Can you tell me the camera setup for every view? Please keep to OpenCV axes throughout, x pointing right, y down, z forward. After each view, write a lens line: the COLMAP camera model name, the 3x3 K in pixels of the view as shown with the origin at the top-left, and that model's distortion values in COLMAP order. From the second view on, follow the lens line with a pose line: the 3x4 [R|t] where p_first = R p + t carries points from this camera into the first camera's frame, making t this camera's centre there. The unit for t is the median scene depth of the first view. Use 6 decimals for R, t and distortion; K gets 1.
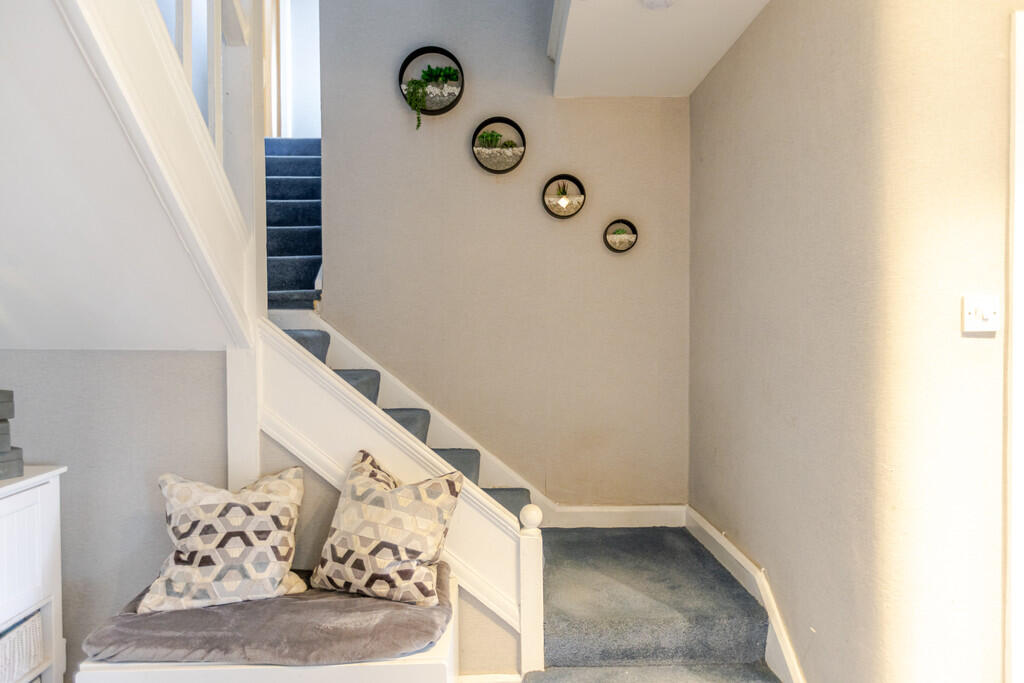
lens RADIAL K [[642.3, 0, 512.3], [0, 642.3, 337.2], [0, 0, 1]] dist [-0.002837, 0.005691]
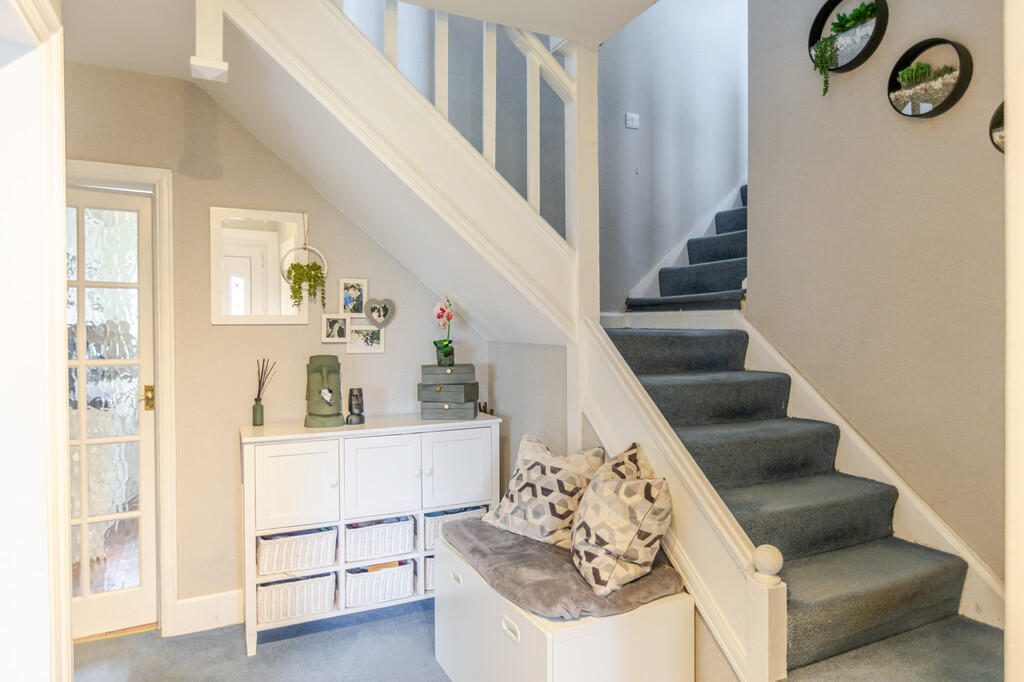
lens RADIAL K [[642.3, 0, 513.1], [0, 642.3, 339.5], [0, 0, 1]] dist [-0.002837, 0.005691]
pose [[0.398425, 0.016442, -0.917053, 0.723498], [-0.012484, 0.999844, 0.012502, -0.006599], [0.917116, 0.006467, 0.398568, 0.426023]]
